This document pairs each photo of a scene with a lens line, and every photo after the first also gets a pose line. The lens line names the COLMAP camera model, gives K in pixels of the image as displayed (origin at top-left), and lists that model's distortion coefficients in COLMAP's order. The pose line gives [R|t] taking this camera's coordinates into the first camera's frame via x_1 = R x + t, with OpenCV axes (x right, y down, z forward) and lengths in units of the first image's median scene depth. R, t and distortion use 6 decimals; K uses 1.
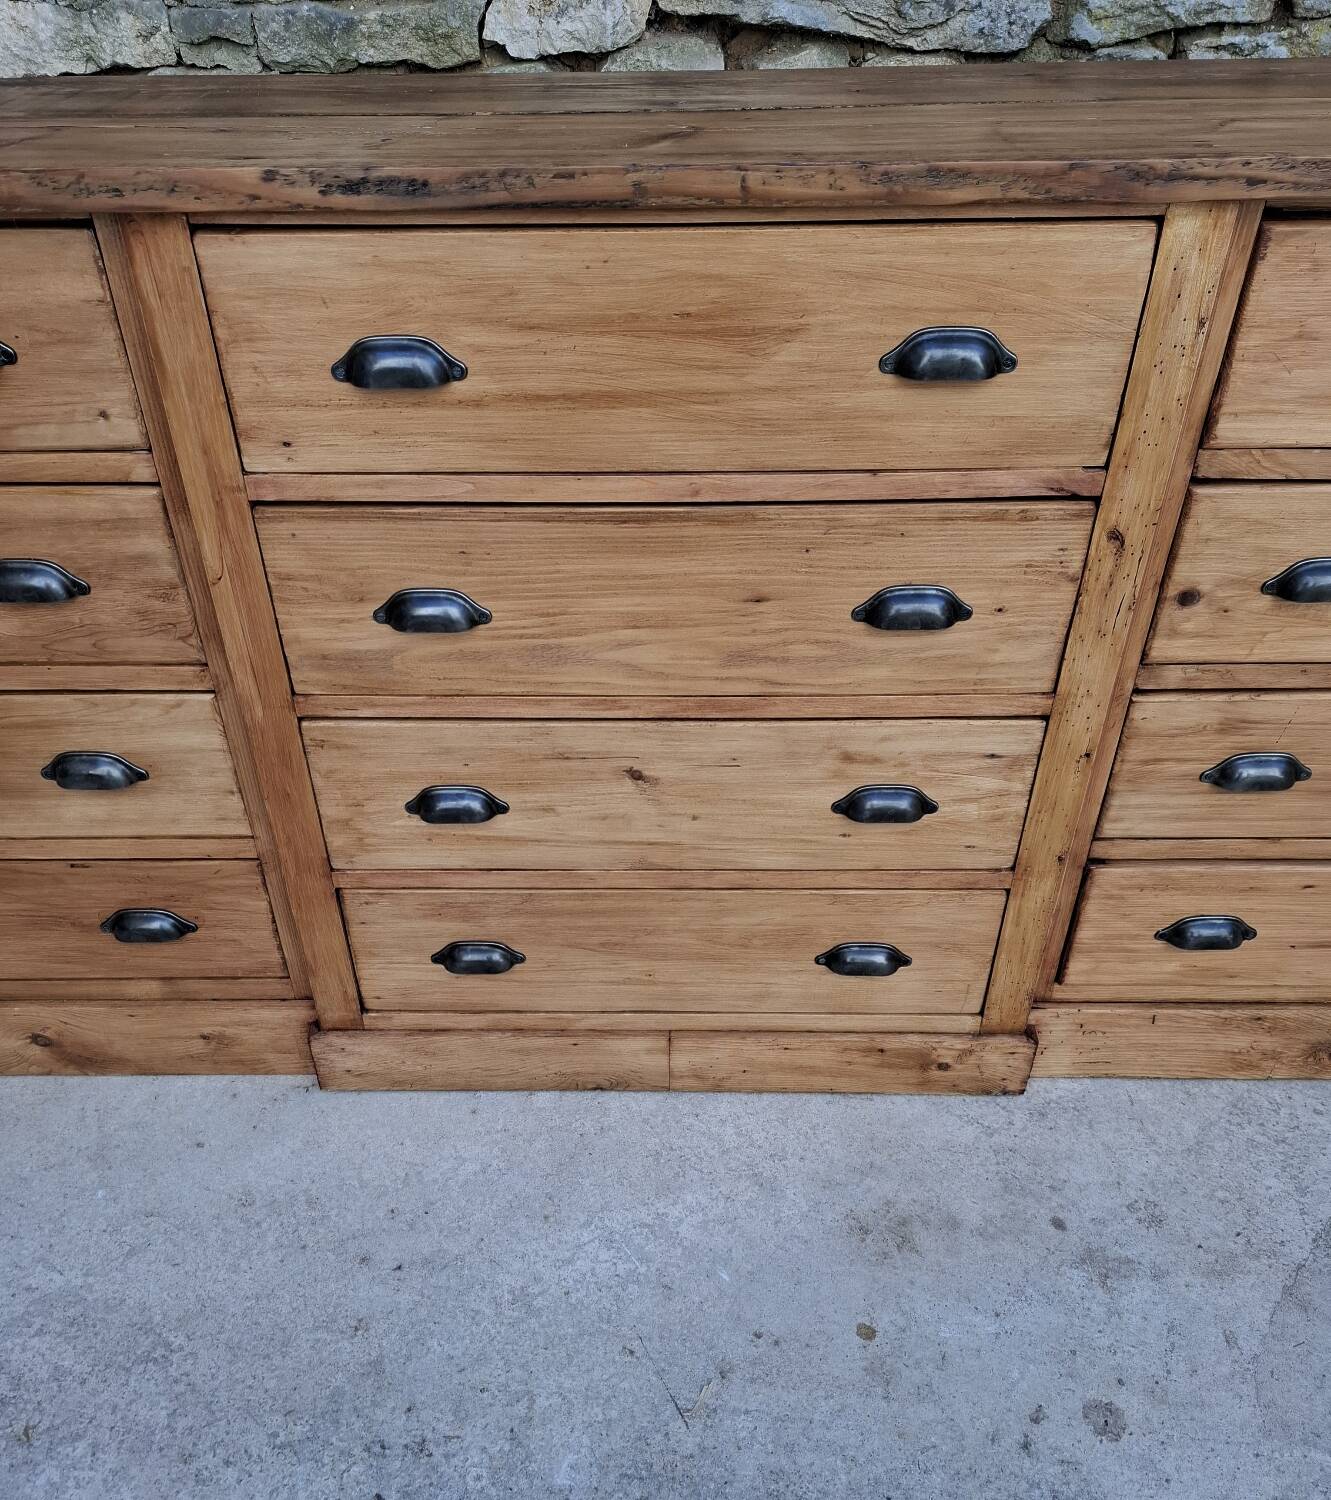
lens RADIAL K [[1236.6, 0, 652.0], [0, 1236.6, 866.8], [0, 0, 1]] dist [0.050598, -0.039816]
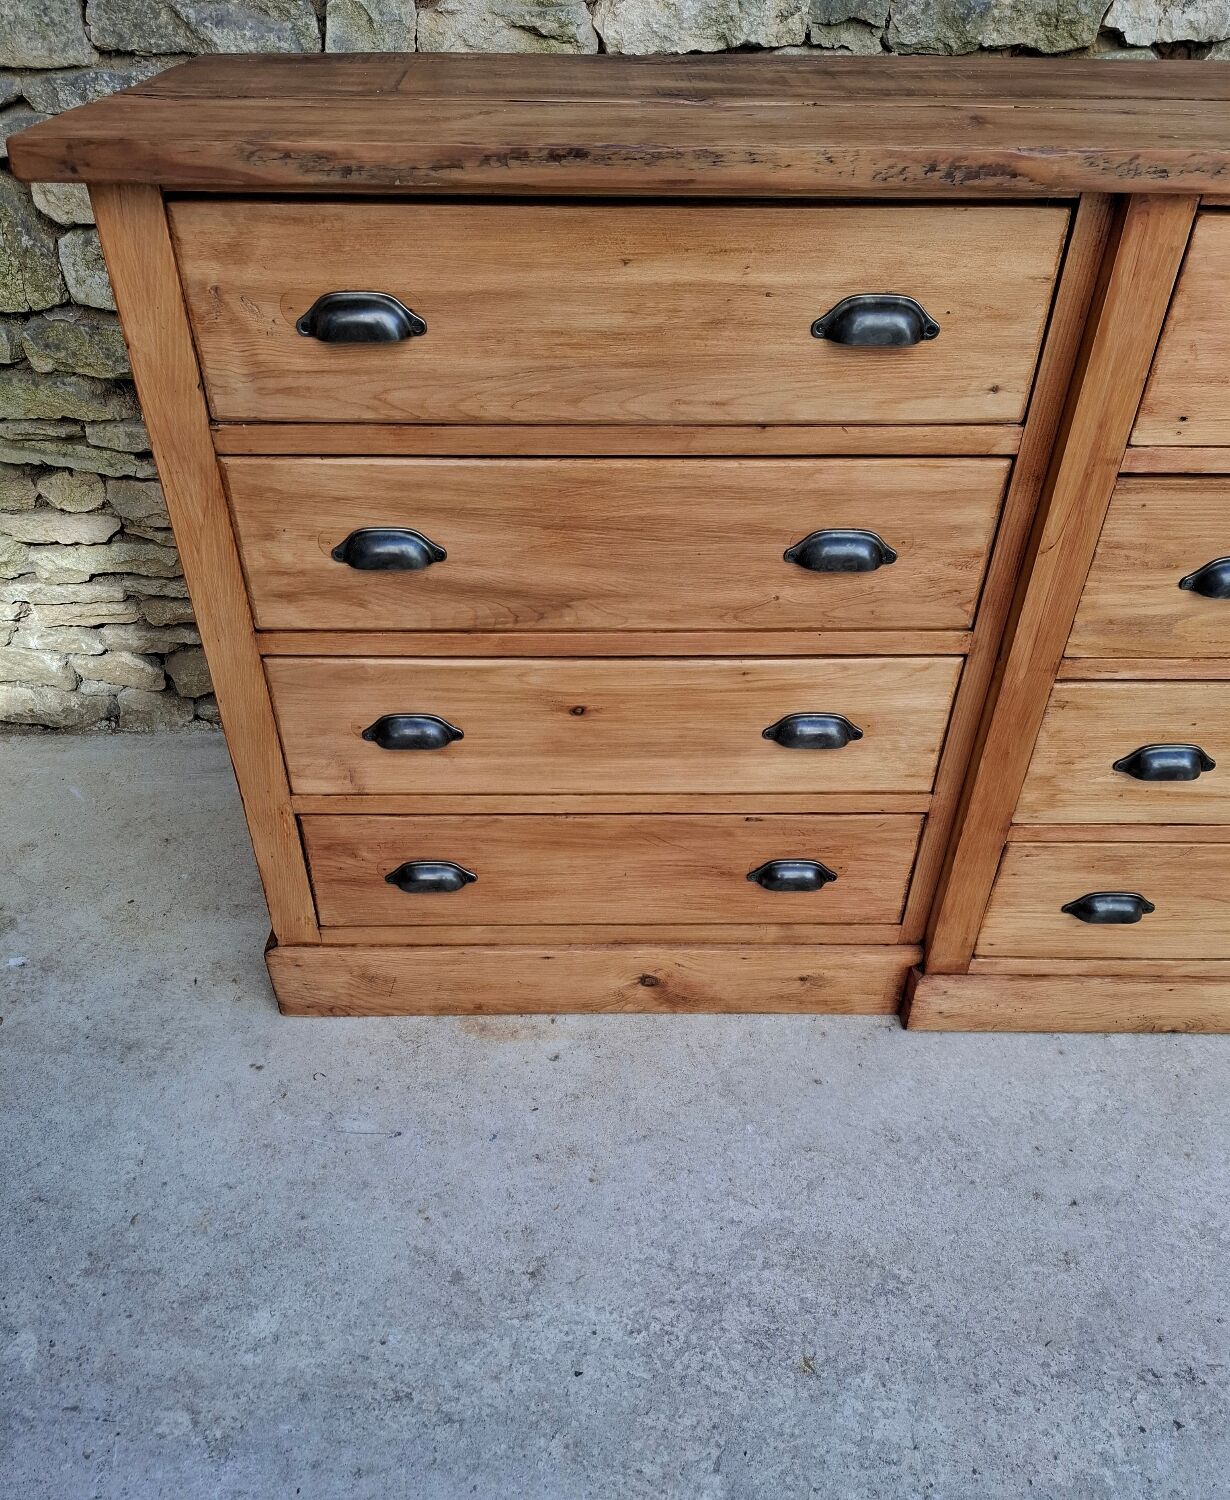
lens RADIAL K [[1140.1, 0, 613.9], [0, 1140.1, 813.1], [0, 0, 1]] dist [0.060525, -0.056929]
pose [[0.999444, 0.001565, 0.033310, -0.630966], [-0.002090, 0.999874, 0.015733, -0.021476], [-0.033281, -0.015794, 0.999321, 0.045107]]
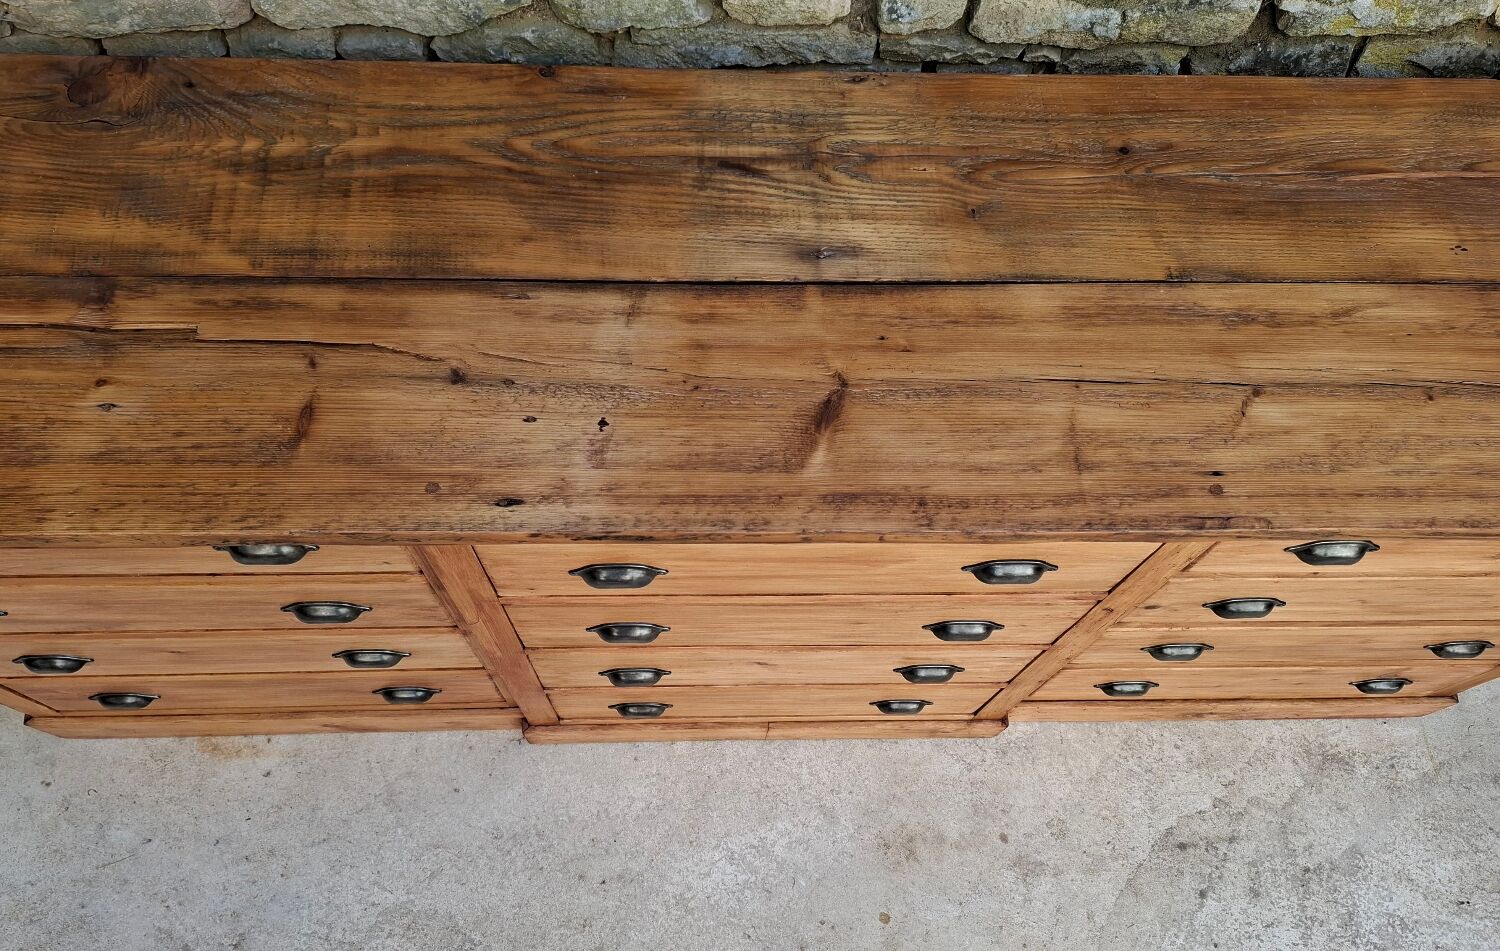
lens RADIAL K [[1083.0, 0, 757.1], [0, 1083.0, 568.3], [0, 0, 1]] dist [0.078968, -0.089118]
pose [[0.996829, -0.014933, 0.078166, -0.109505], [-0.027859, 0.854602, 0.518535, -0.782251], [-0.074544, -0.519068, 0.851476, -0.016874]]
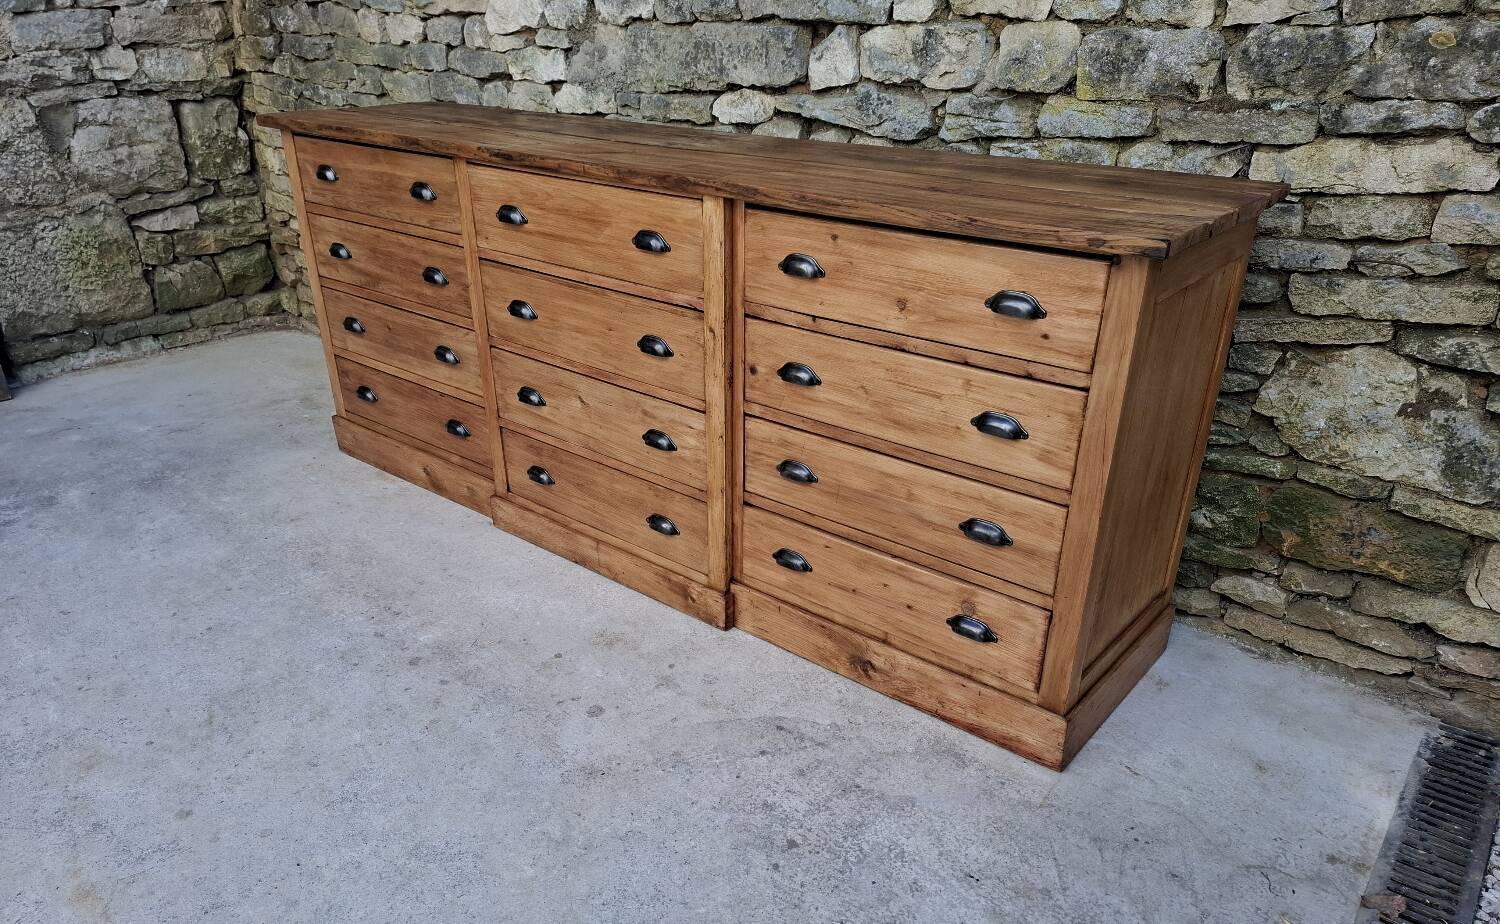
lens RADIAL K [[1036.6, 0, 747.7], [0, 1036.6, 561.9], [0, 0, 1]] dist [0.080835, -0.080435]
pose [[0.778000, 0.311898, -0.545376, 1.335921], [-0.394014, 0.918365, -0.036868, 0.147776], [0.489355, 0.243570, 0.837380, -0.407209]]
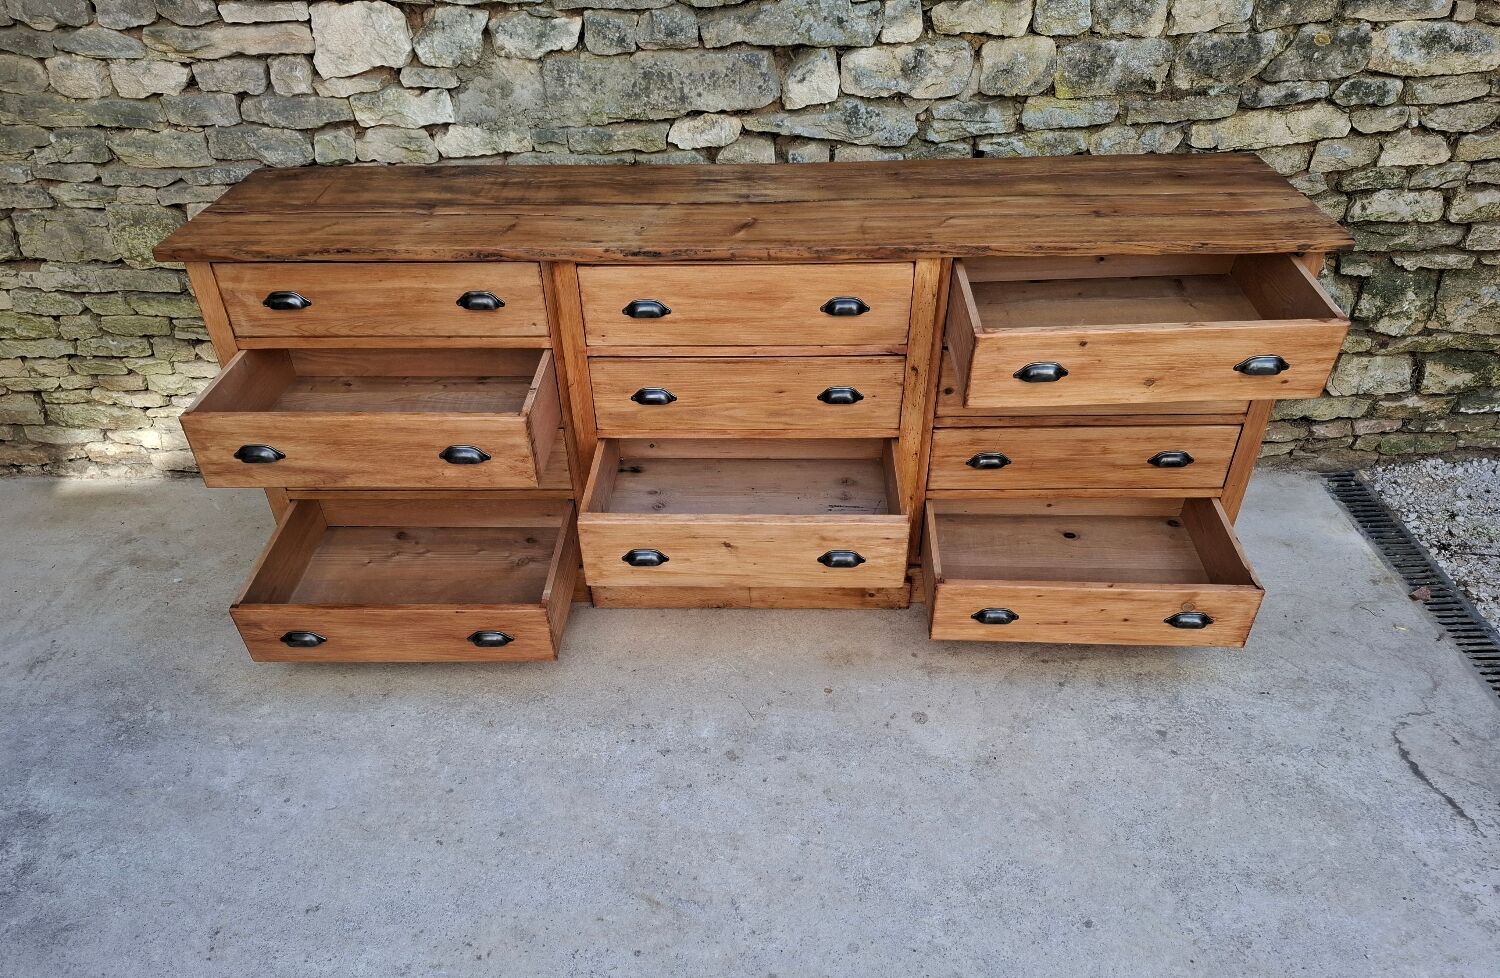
lens RADIAL K [[1036.6, 0, 749.4], [0, 1036.6, 567.1], [0, 0, 1]] dist [0.097619, -0.111855]
pose [[0.999941, 0.000707, -0.010874, 0.038085], [-0.000834, 0.999932, -0.011613, 0.148436], [0.010865, 0.011622, 0.999873, -0.987199]]
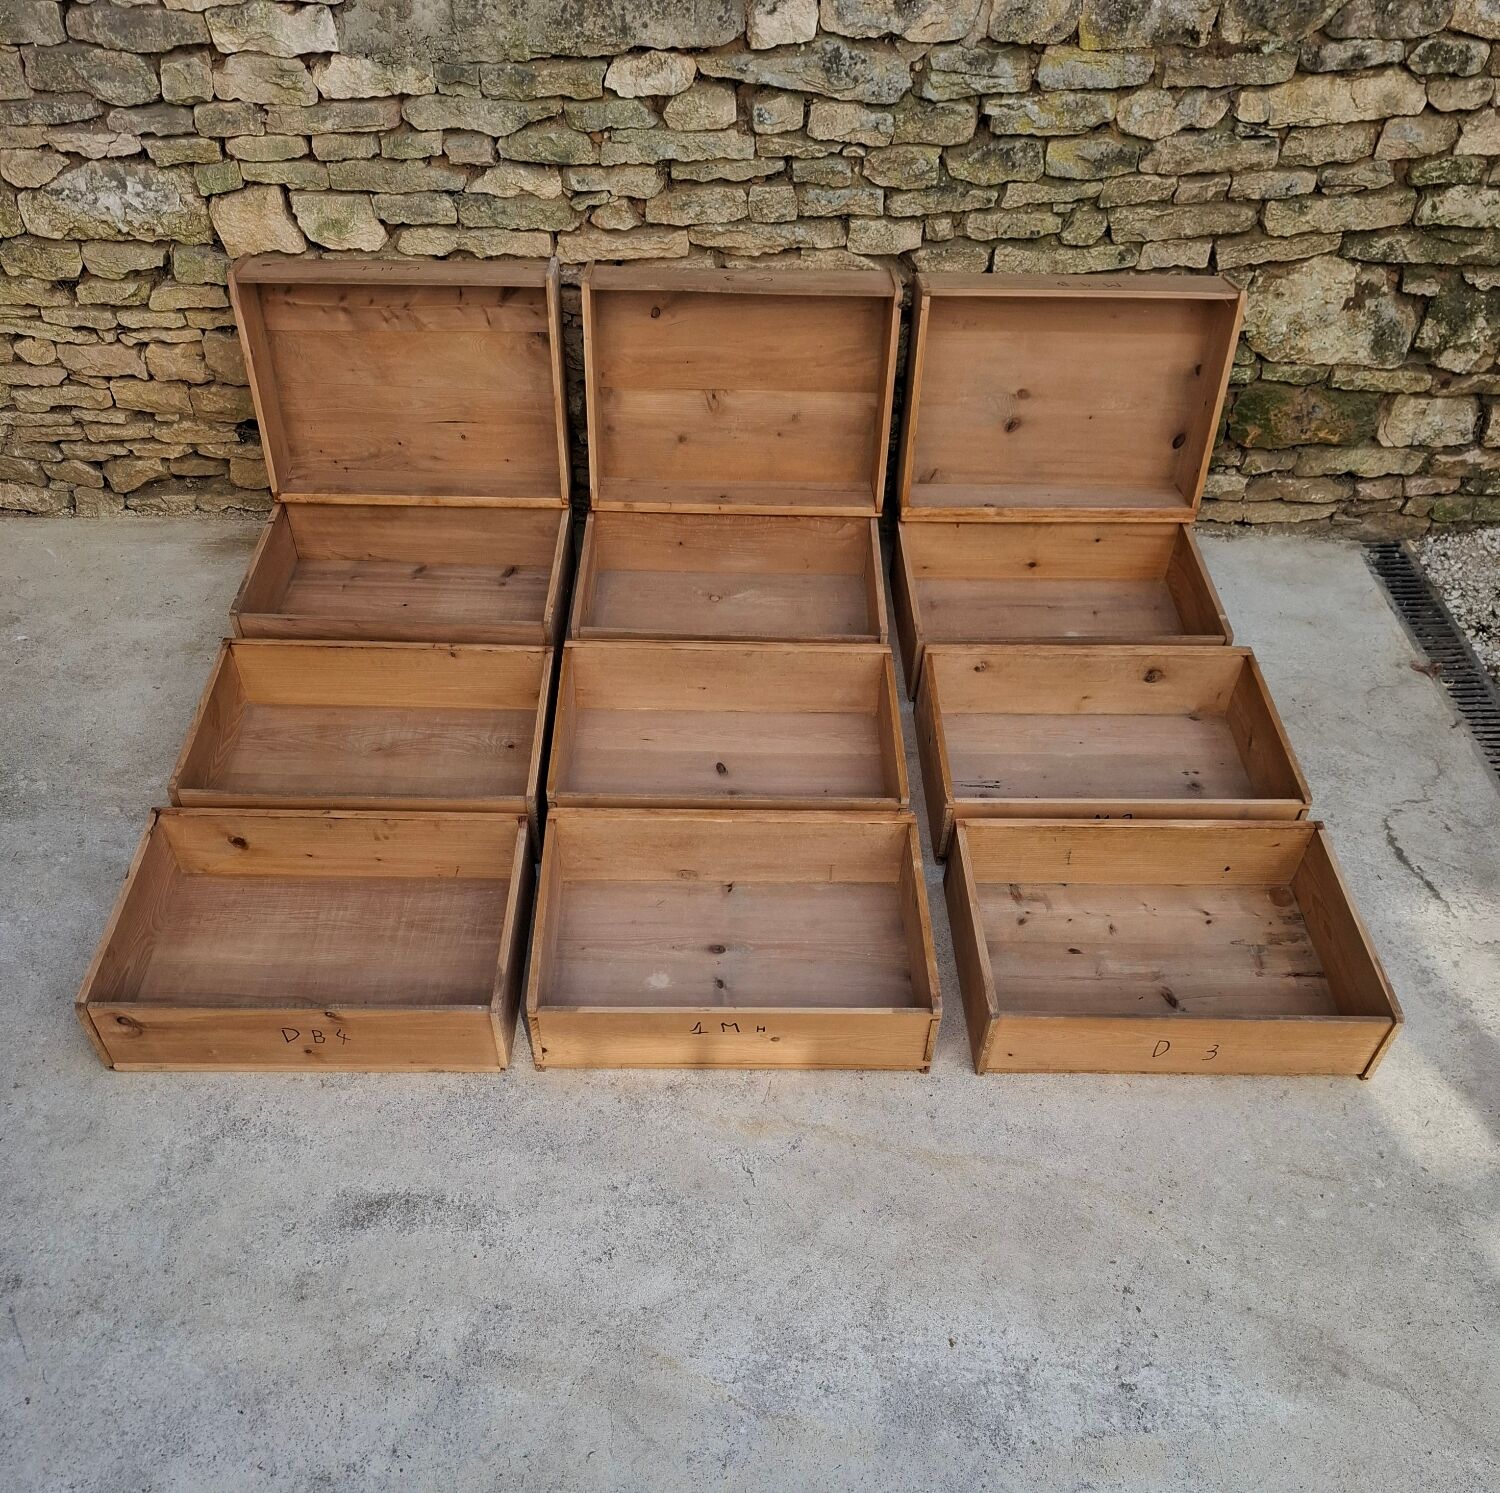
lens RADIAL K [[1402.0, 0, 737.6], [0, 1402.0, 980.8], [0, 0, 1]] dist [0.011048, 0.003231]
pose [[0.999309, 0.012325, 0.035055, 0.004396], [-0.018437, 0.983535, 0.179773, 0.280610], [-0.032262, -0.180295, 0.983083, -1.402460]]
